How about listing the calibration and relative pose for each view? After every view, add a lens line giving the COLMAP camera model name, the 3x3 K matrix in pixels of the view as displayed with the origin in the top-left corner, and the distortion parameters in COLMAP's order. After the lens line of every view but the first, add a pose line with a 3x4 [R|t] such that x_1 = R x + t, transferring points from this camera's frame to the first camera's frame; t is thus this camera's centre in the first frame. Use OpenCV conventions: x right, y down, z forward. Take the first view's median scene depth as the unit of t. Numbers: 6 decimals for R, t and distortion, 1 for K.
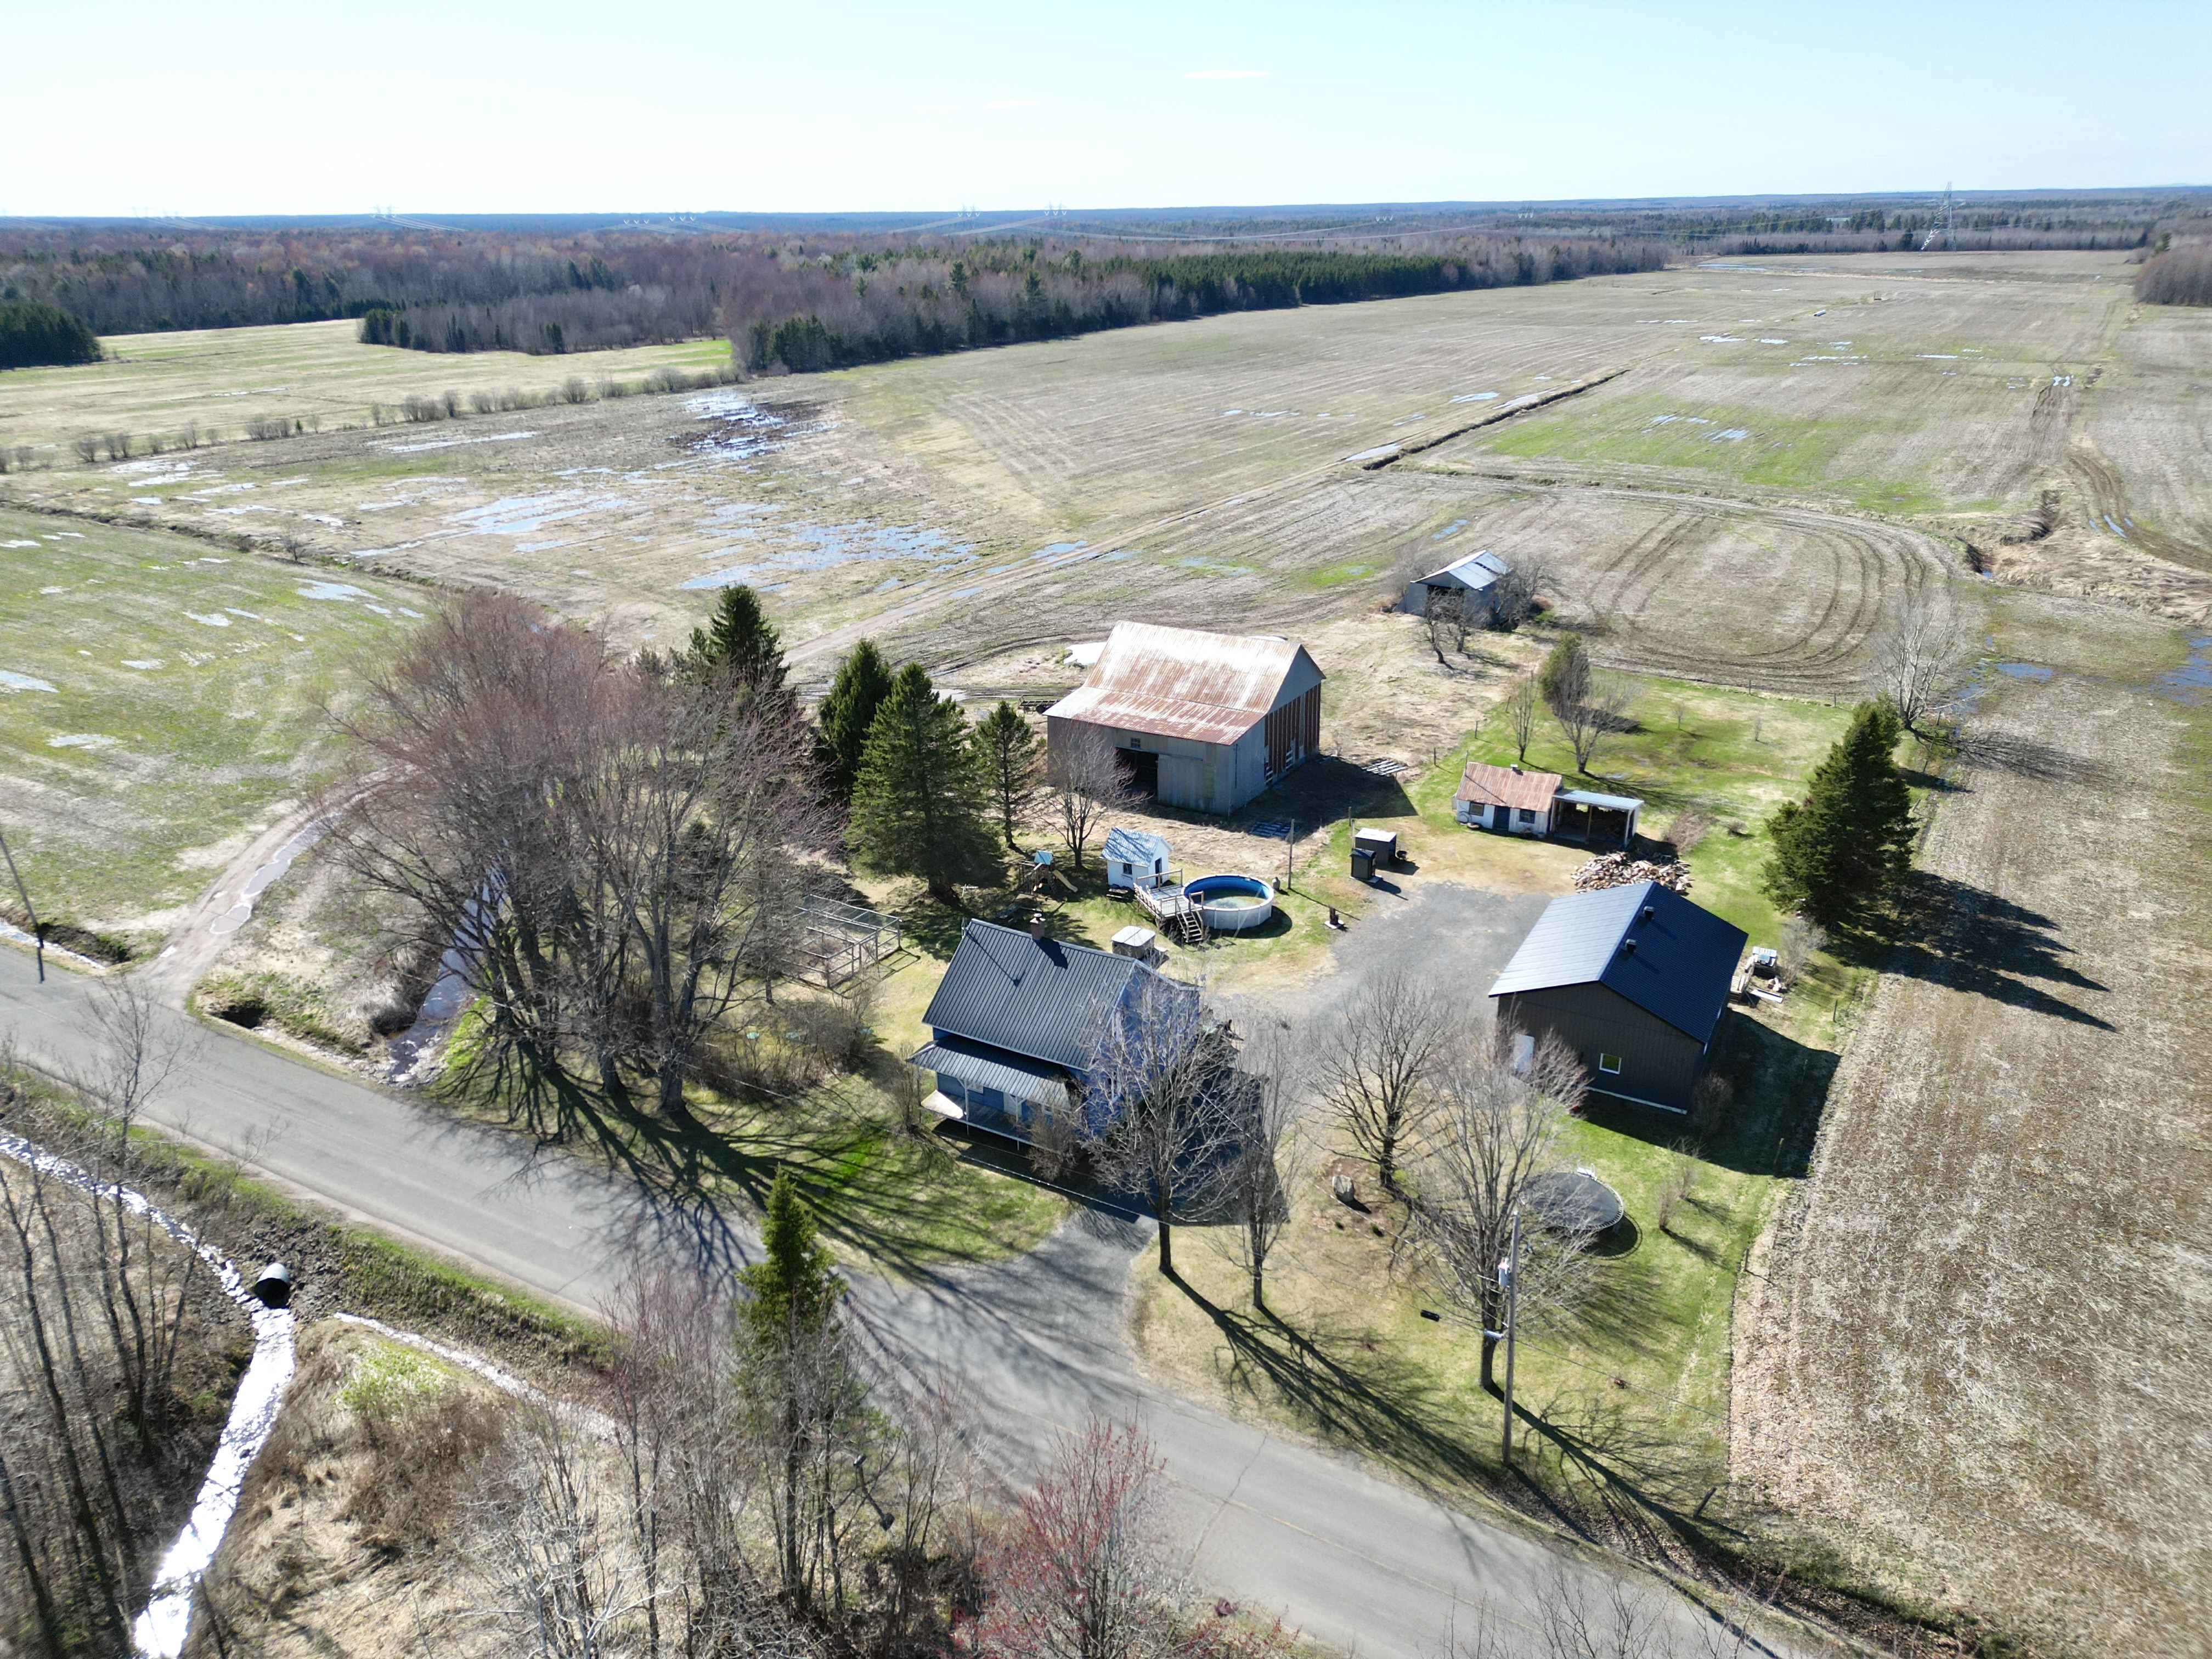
lens RADIAL K [[1523.1, 0, 1098.4], [0, 1523.1, 823.6], [0, 0, 1]] dist [0.086623, -0.095480]
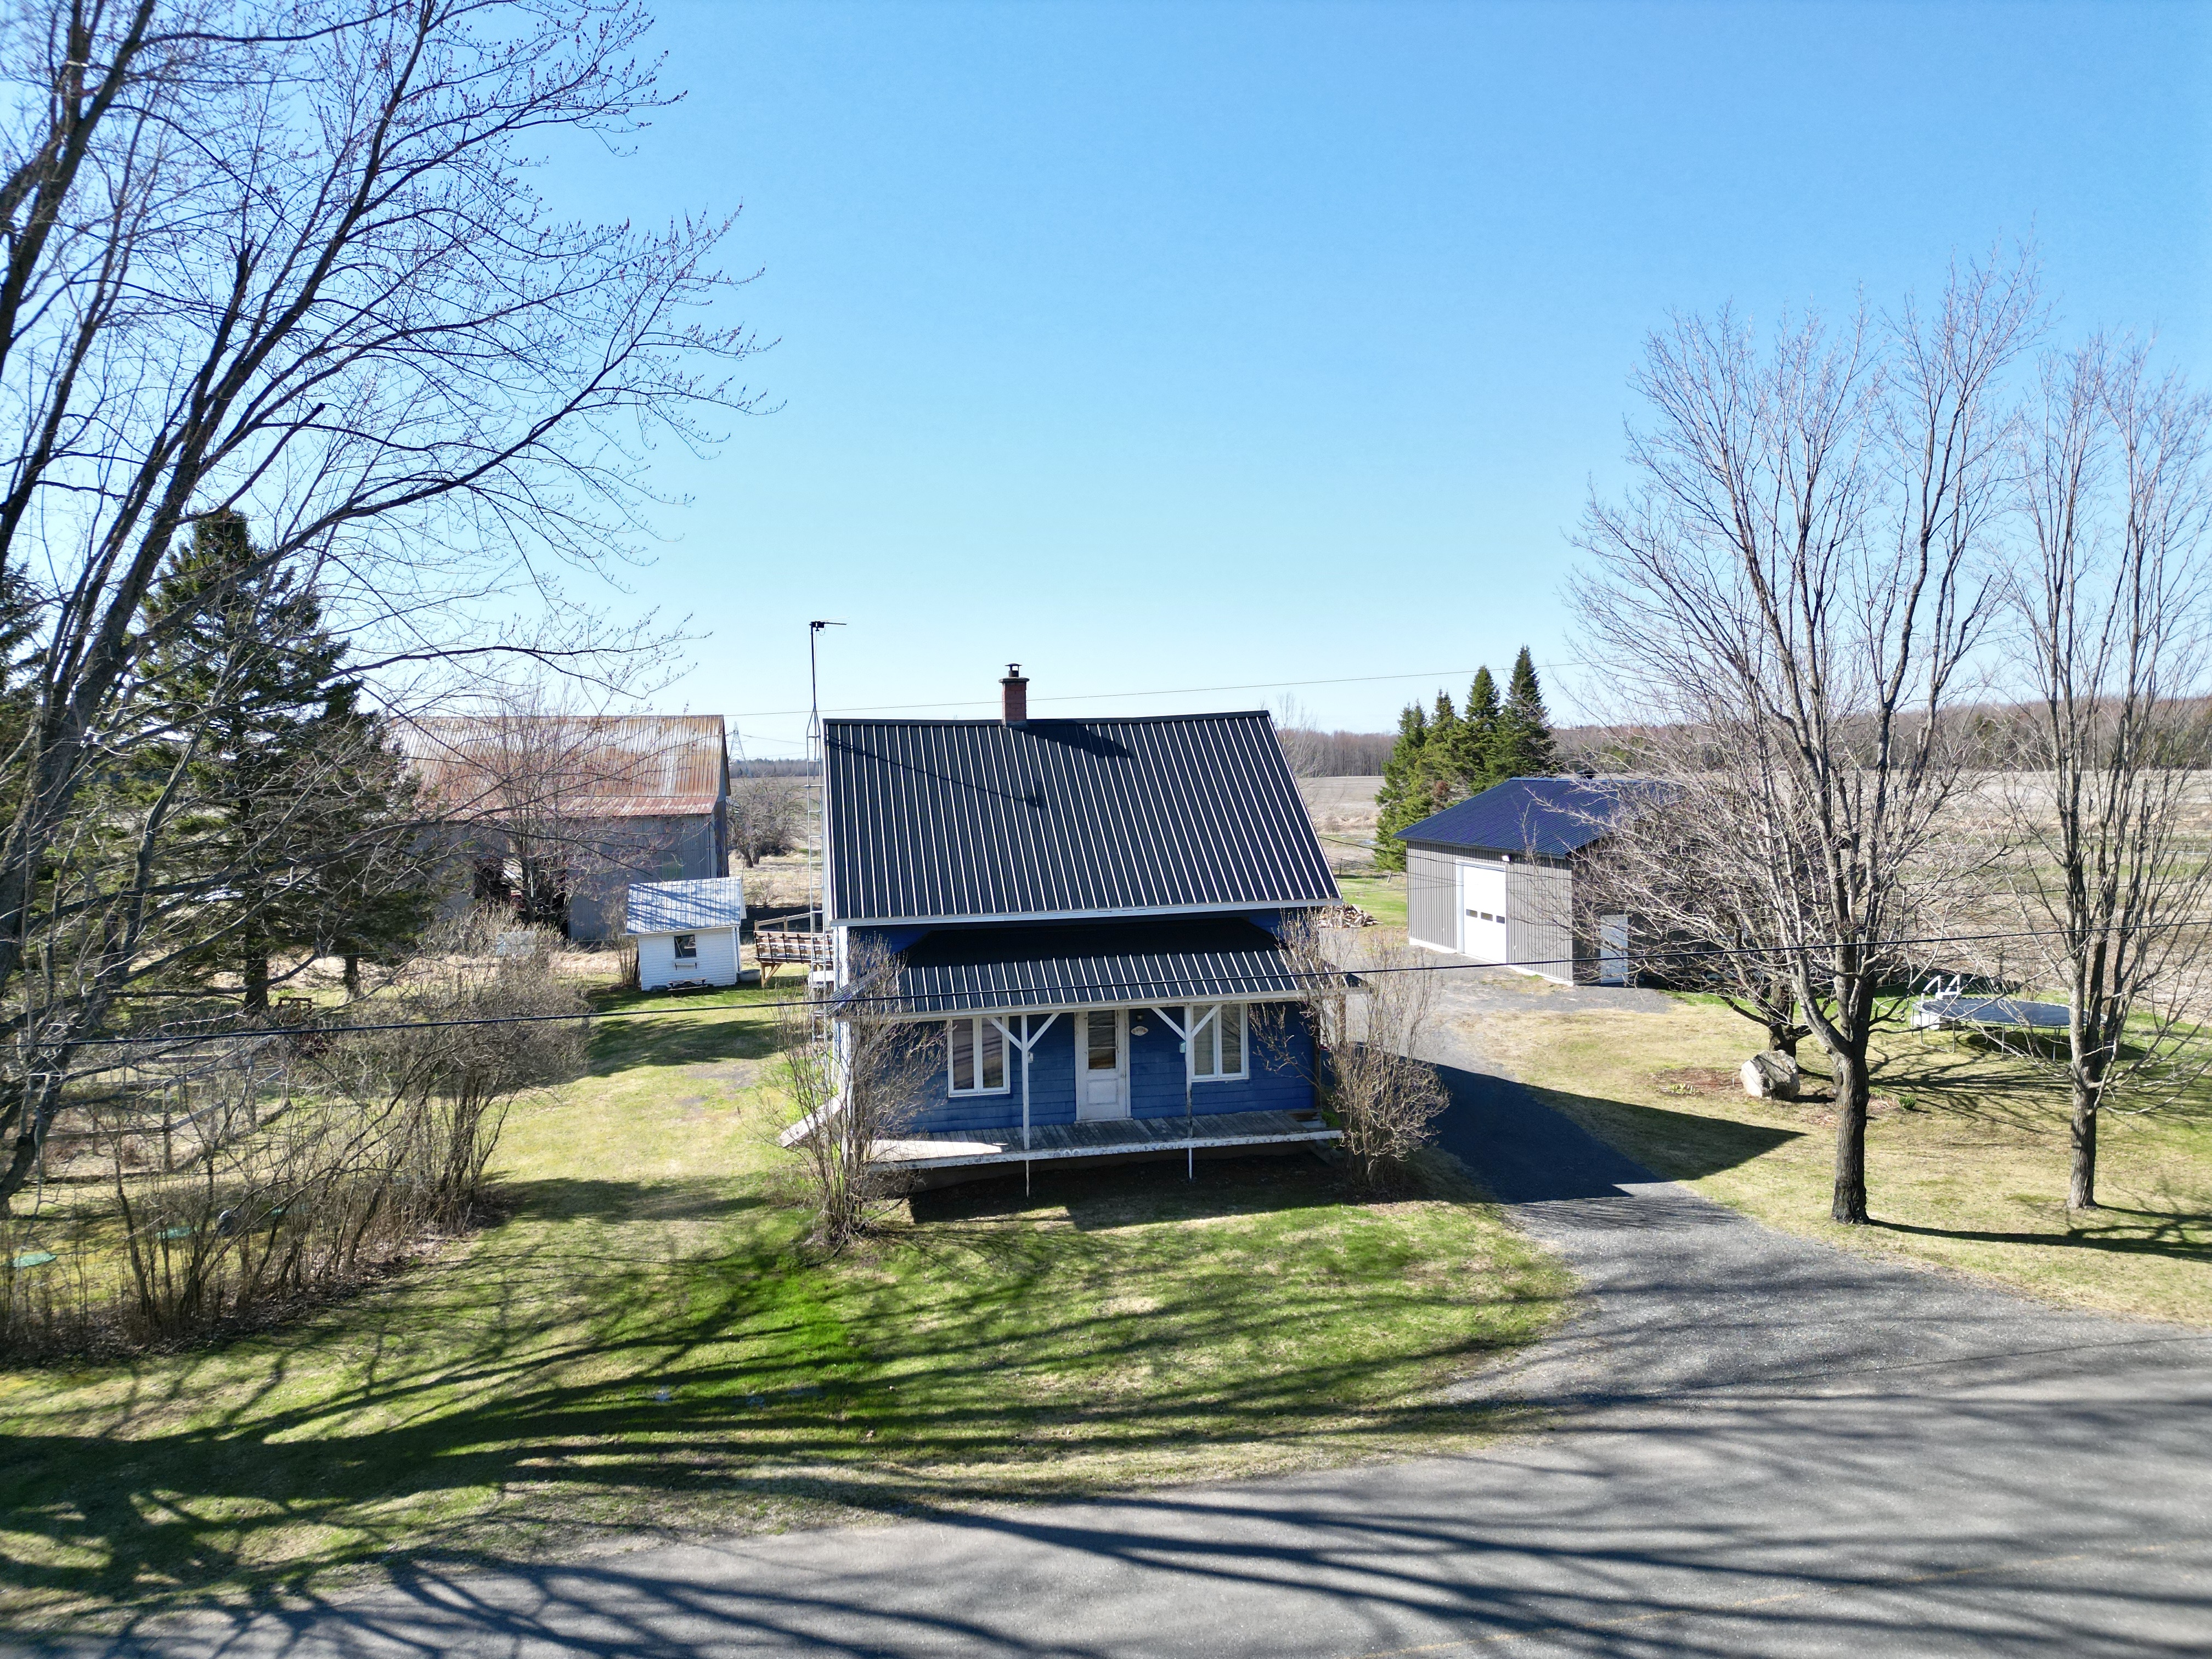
lens RADIAL K [[1523.1, 0, 1098.4], [0, 1523.1, 823.6], [0, 0, 1]] dist [0.086623, -0.095480]
pose [[0.751743, -0.033304, 0.658615, -0.204961], [0.254526, 0.935990, -0.243186, 0.142768], [-0.608358, 0.350448, 0.712101, 0.469660]]
